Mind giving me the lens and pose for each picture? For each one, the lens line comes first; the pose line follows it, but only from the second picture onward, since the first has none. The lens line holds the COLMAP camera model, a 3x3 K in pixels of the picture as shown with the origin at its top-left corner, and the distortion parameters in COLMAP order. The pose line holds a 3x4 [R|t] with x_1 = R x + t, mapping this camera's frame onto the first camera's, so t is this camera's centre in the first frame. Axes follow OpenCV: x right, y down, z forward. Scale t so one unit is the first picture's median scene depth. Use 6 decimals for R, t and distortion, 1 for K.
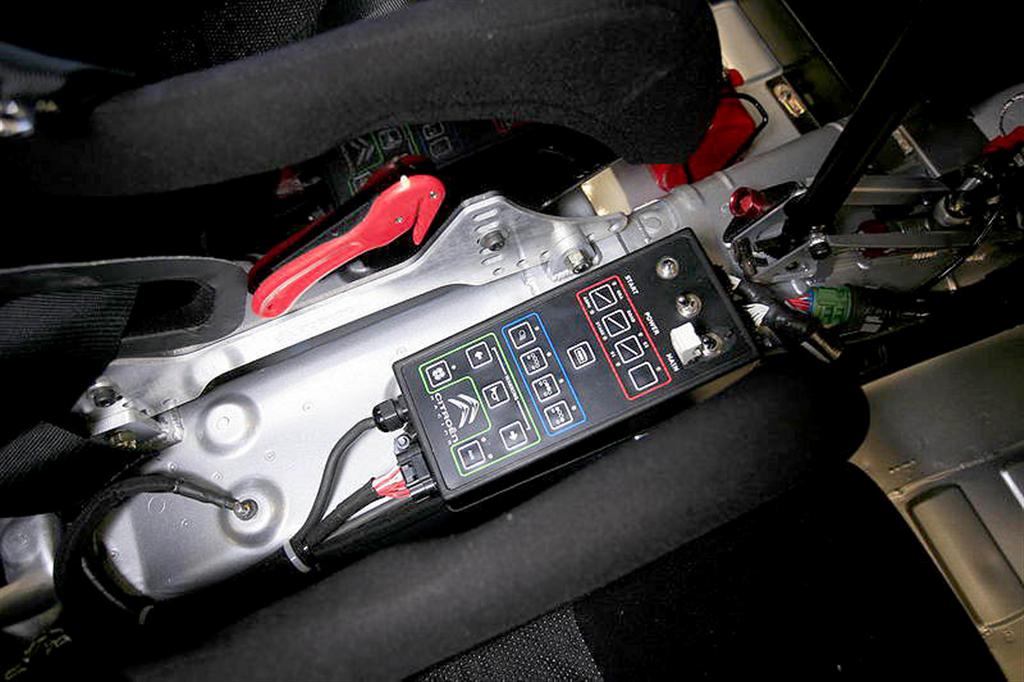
lens RADIAL K [[688.7, 0, 521.3], [0, 688.7, 335.6], [0, 0, 1]] dist [-0.023565, 0.006342]
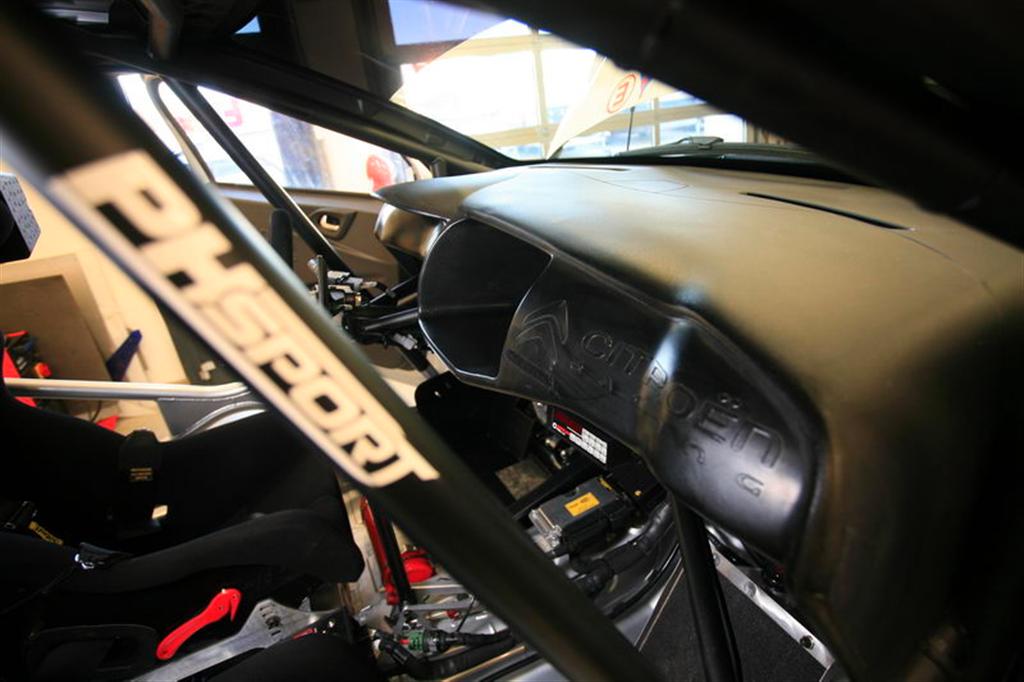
lens RADIAL K [[555.7, 0, 513.6], [0, 555.7, 347.8], [0, 0, 1]] dist [-0.034043, 0.015936]
pose [[0.994897, -0.099778, -0.014993, 0.971385], [0.061551, 0.717926, -0.693393, 0.584811], [0.079949, 0.688932, 0.720403, -1.008160]]
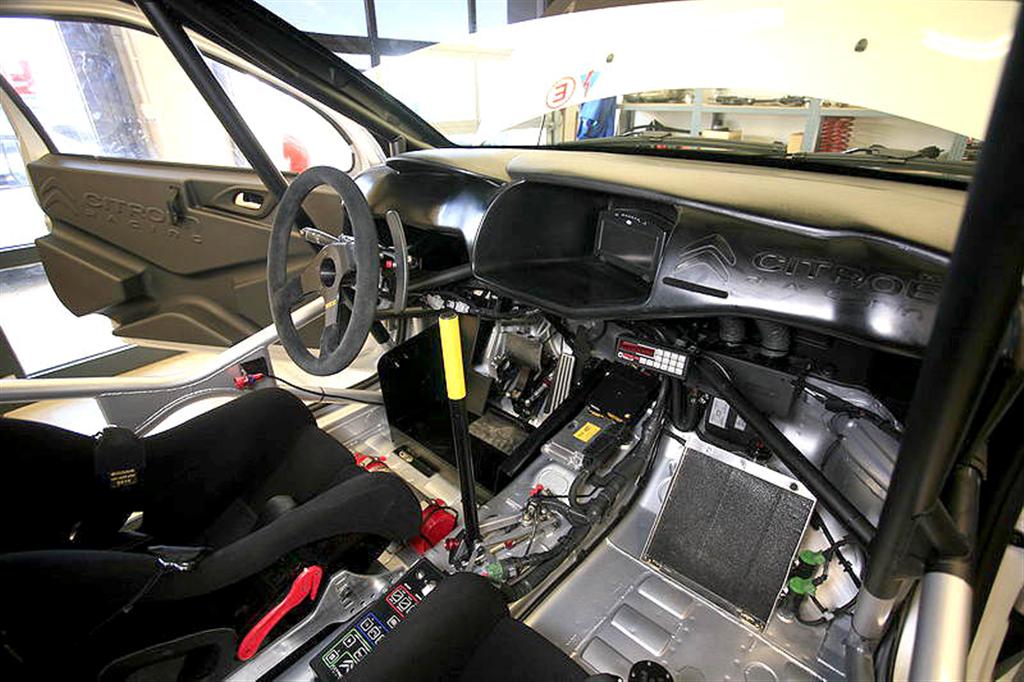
lens RADIAL K [[501.5, 0, 515.3], [0, 501.5, 345.6], [0, 0, 1]] dist [-0.051867, 0.015749]
pose [[0.910714, -0.180845, 0.371341, 0.010952], [0.382820, 0.707126, -0.594492, 0.509782], [-0.155074, 0.683569, 0.713221, -0.888853]]
